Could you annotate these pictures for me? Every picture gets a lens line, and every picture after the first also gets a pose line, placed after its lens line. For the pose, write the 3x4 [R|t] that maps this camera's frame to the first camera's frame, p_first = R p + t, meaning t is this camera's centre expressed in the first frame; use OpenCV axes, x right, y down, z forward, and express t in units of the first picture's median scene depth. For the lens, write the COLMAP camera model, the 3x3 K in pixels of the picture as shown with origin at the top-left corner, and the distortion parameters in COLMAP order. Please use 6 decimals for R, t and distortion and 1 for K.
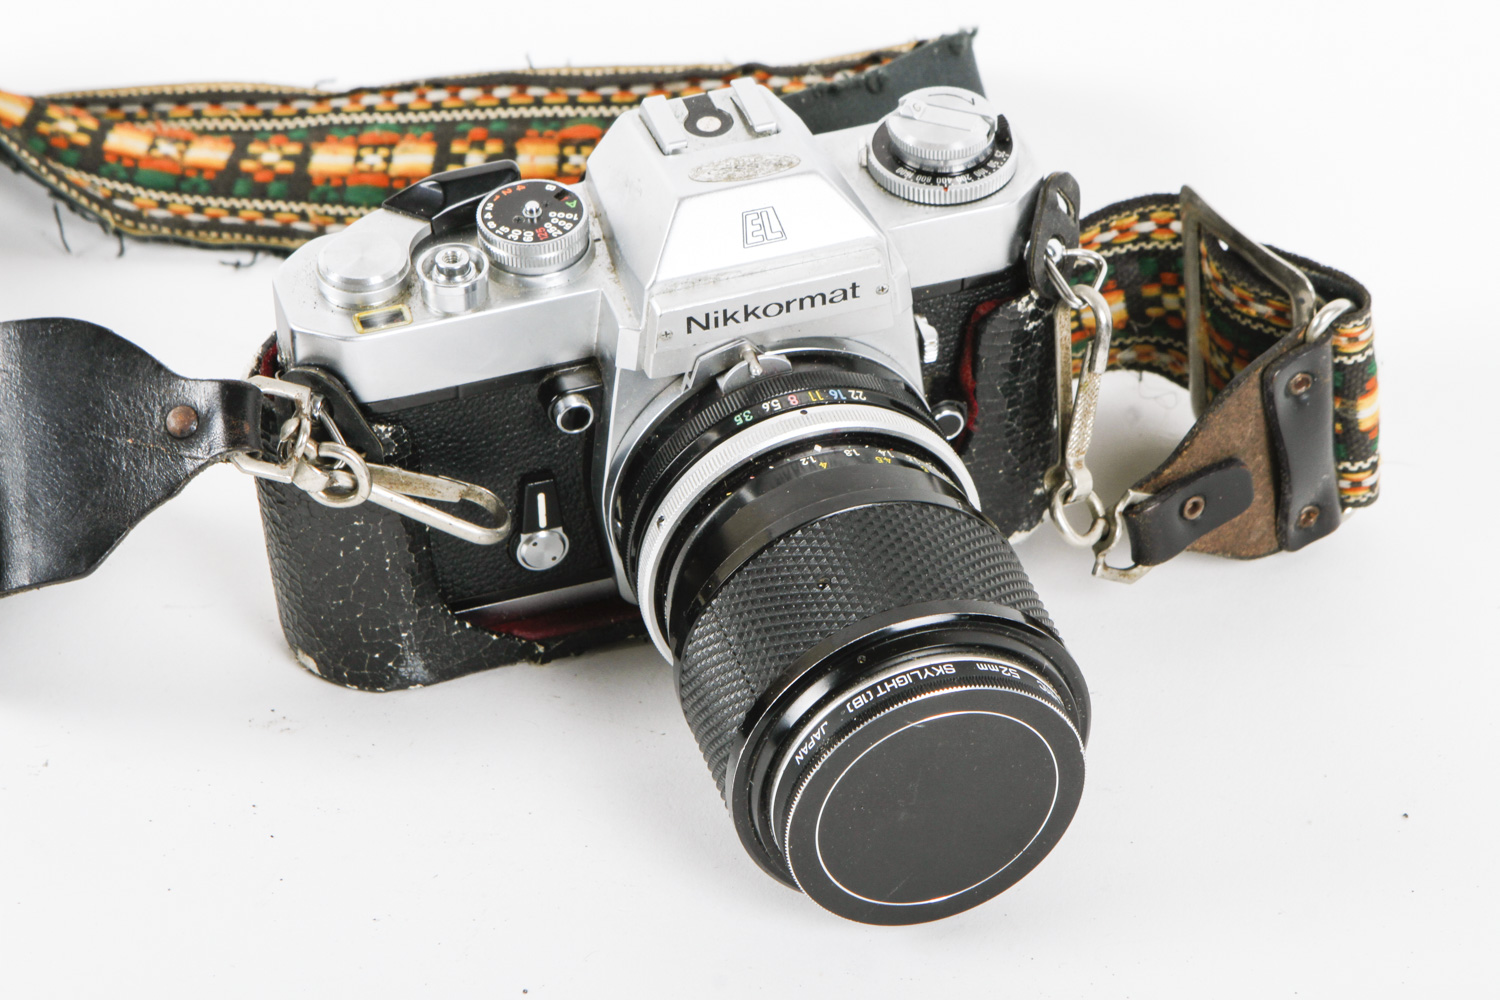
lens RADIAL K [[5042.2, 0, 743.4], [0, 5042.2, 495.5], [0, 0, 1]] dist [0.219926, 0.000000]
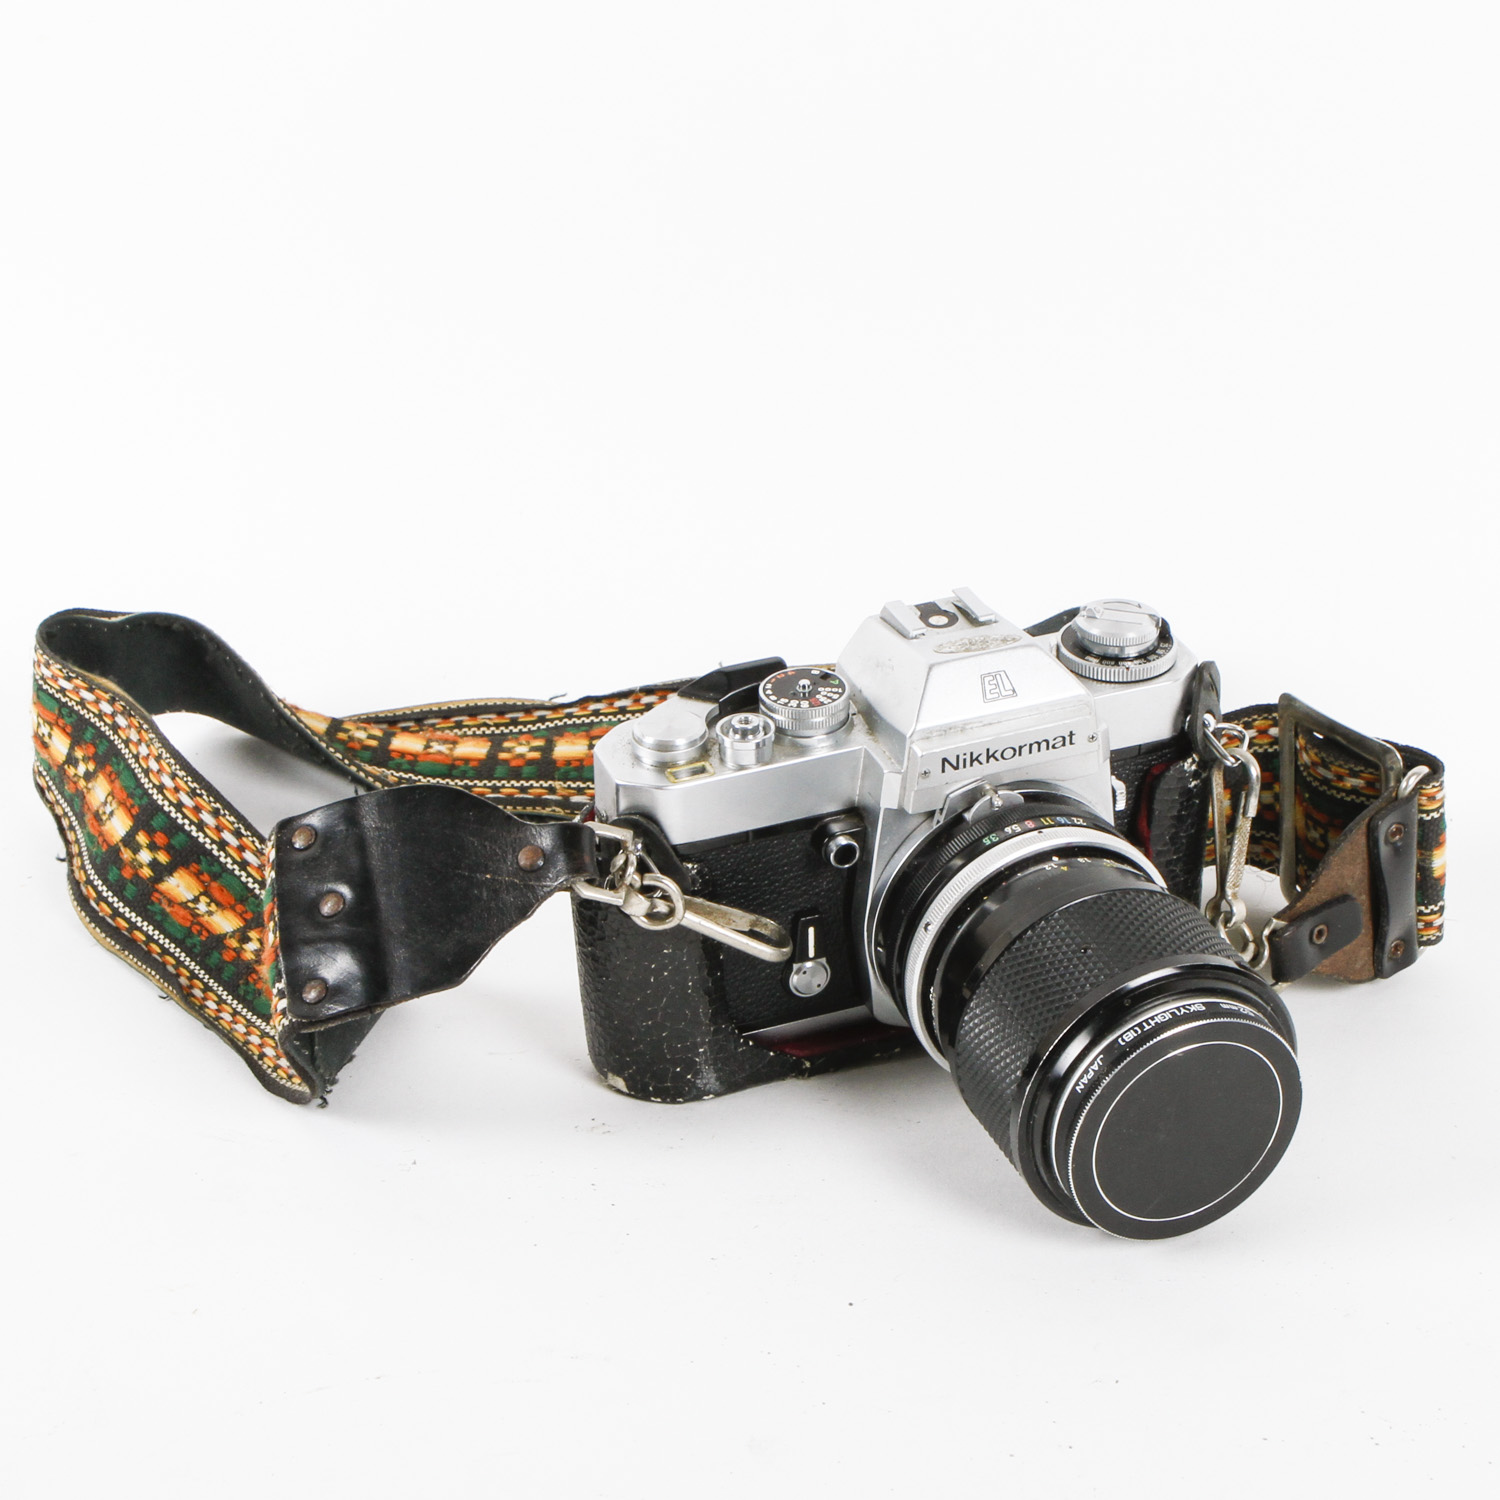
lens RADIAL K [[3404.3, 0, 759.9], [0, 3404.3, 757.2], [0, 0, 1]] dist [-0.235037, 0.000000]
pose [[0.997312, -0.031948, 0.065939, -0.105849], [0.043375, 0.982727, -0.179906, 0.107112], [-0.059053, 0.182283, 0.981471, 0.186626]]
